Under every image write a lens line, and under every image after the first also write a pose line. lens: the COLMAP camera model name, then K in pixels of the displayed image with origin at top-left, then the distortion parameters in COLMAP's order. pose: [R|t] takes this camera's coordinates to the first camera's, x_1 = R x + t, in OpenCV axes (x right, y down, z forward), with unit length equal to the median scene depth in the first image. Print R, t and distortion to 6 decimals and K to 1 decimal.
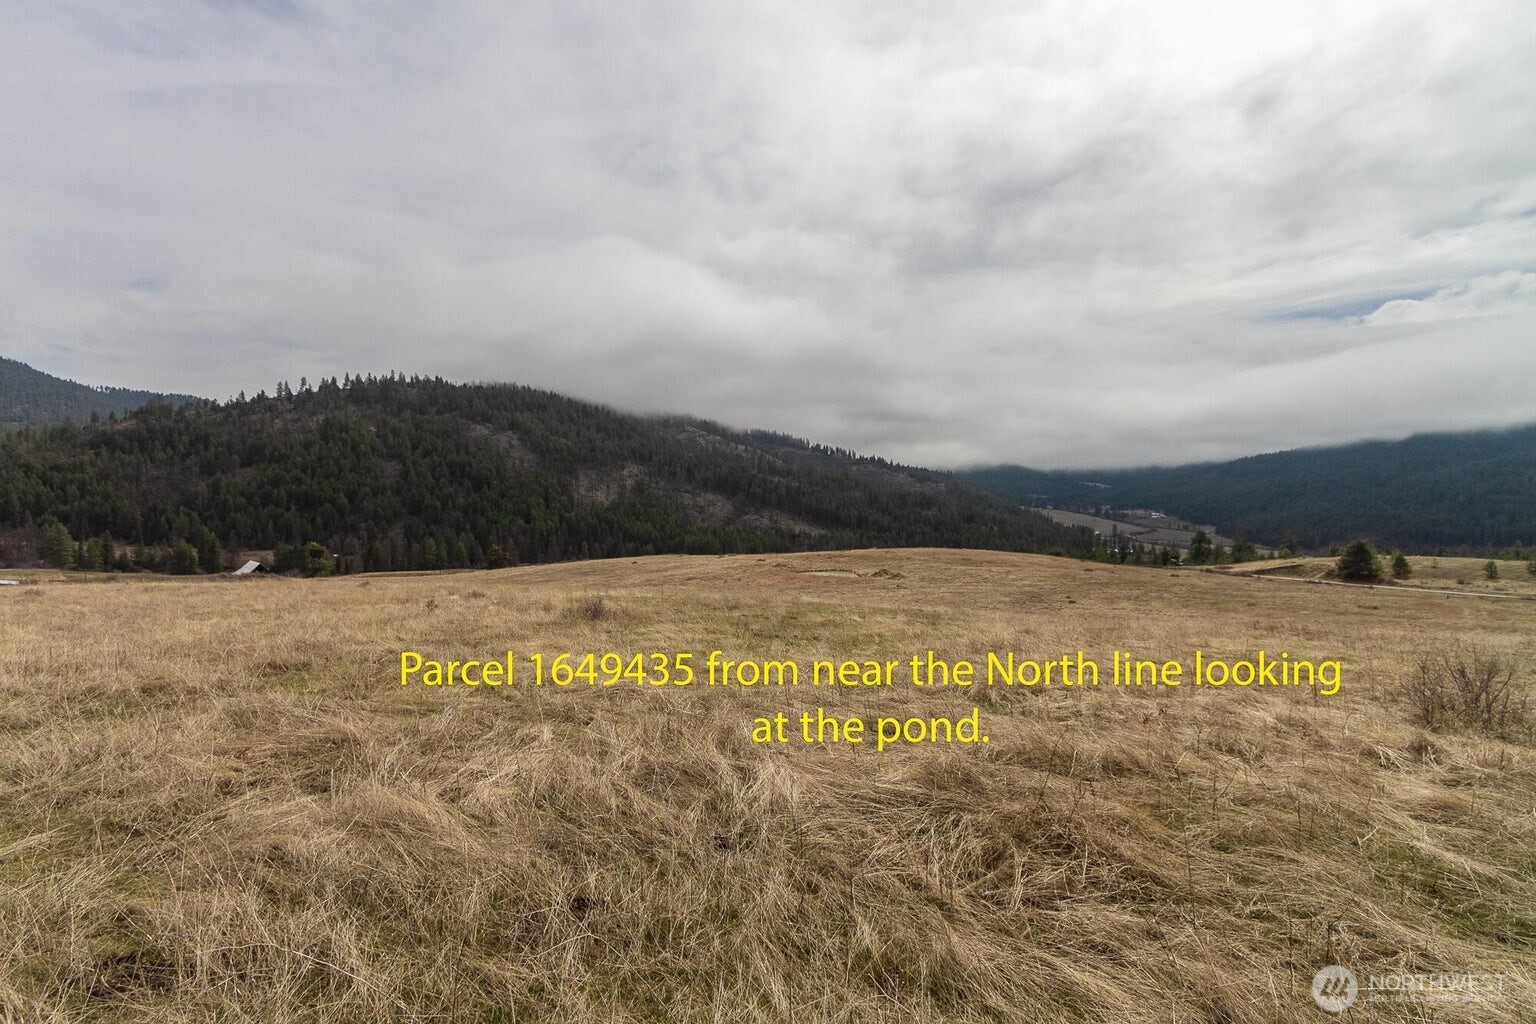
lens RADIAL K [[702.5, 0, 752.9], [0, 702.5, 518.8], [0, 0, 1]] dist [-0.003054, -0.000191]
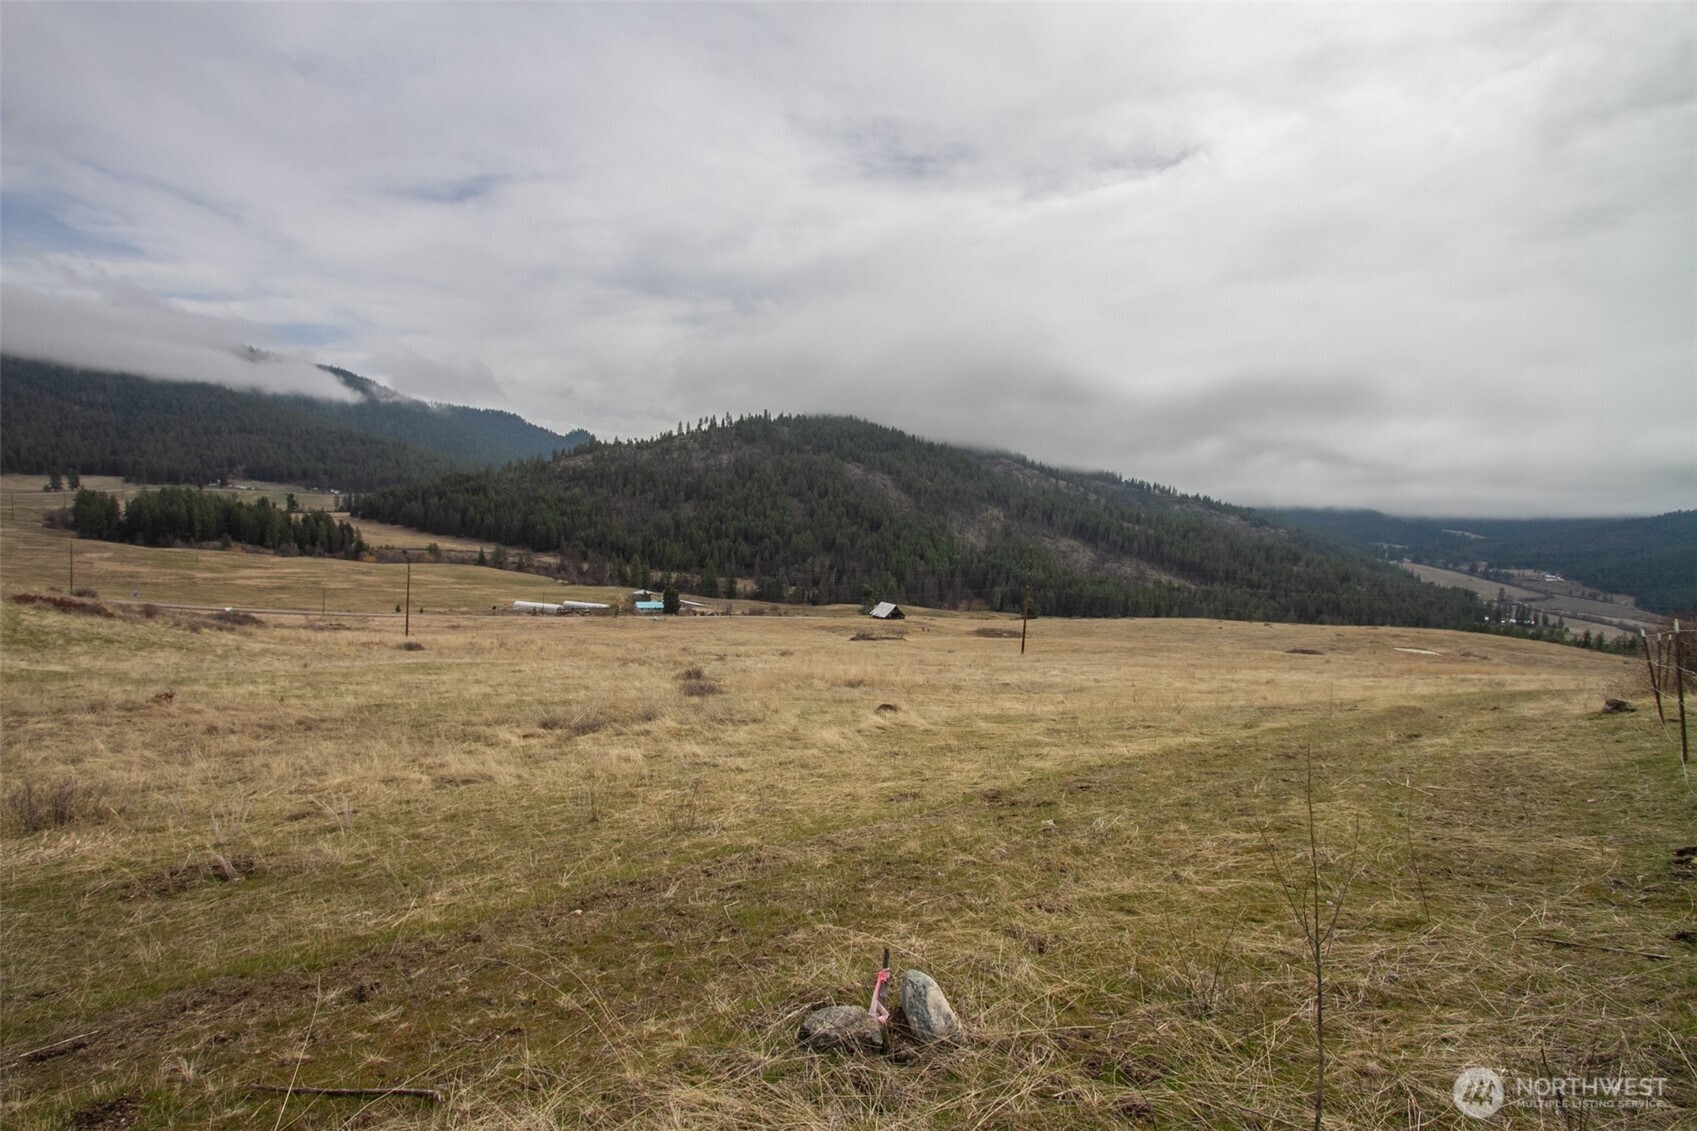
lens RADIAL K [[776.2, 0, 825.1], [0, 776.2, 557.8], [0, 0, 1]] dist [-0.003054, -0.000191]
pose [[0.977140, 0.057369, -0.204708, -1.251996], [-0.051502, 0.998098, 0.033880, -0.202497], [0.206263, -0.022563, 0.978237, -1.329748]]
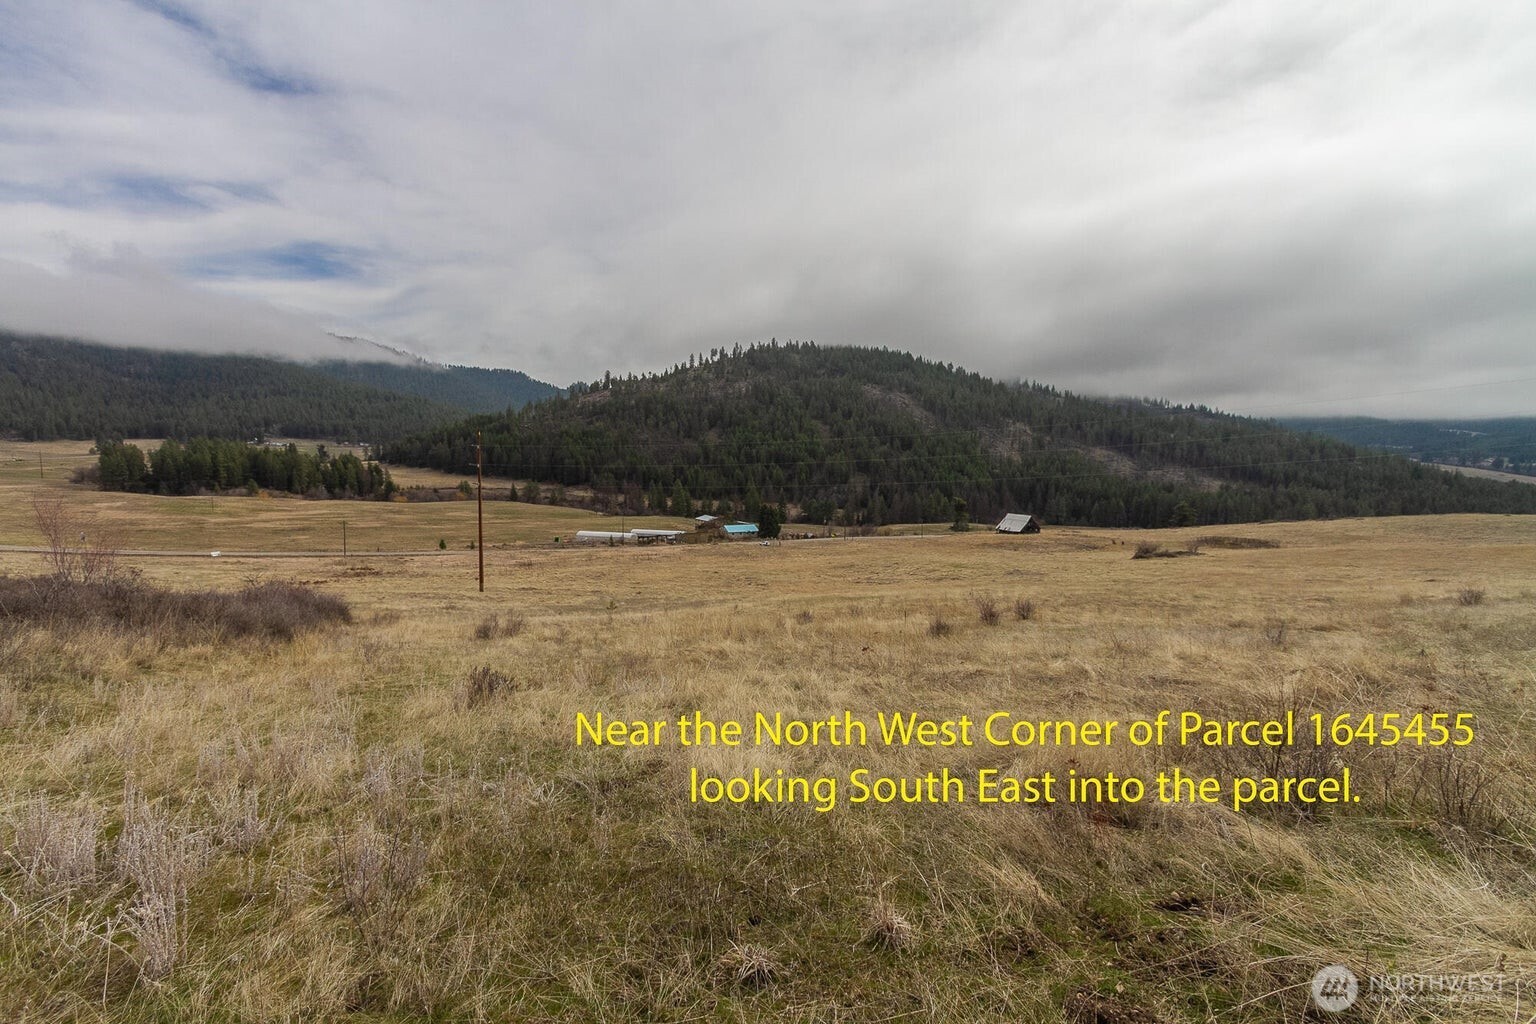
lens RADIAL K [[702.5, 0, 763.0], [0, 702.5, 508.3], [0, 0, 1]] dist [-0.003054, -0.000191]
pose [[0.966719, 0.015275, -0.255384, -1.929321], [-0.000365, 0.998297, 0.058330, -0.066894], [0.255840, -0.056295, 0.965079, -0.593618]]
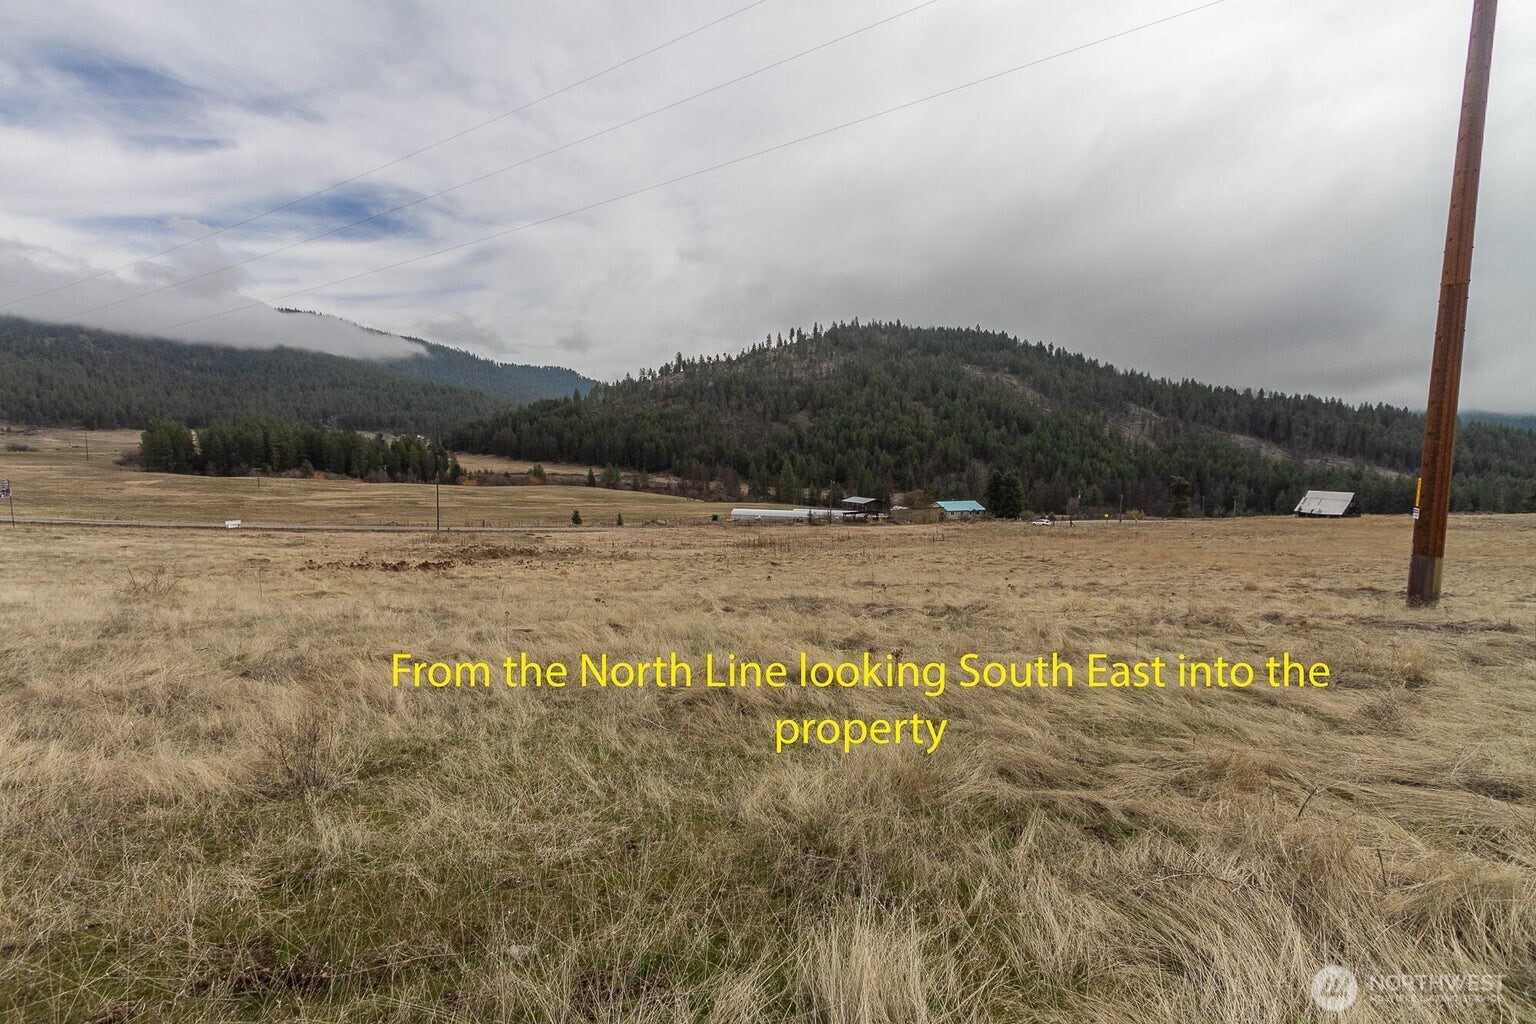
lens RADIAL K [[702.5, 0, 760.5], [0, 702.5, 518.8], [0, 0, 1]] dist [-0.003054, -0.000191]
pose [[0.948954, 0.023872, -0.314510, -2.525953], [-0.001229, 0.997404, 0.071995, 0.048286], [0.315412, -0.067933, 0.946520, -0.077720]]
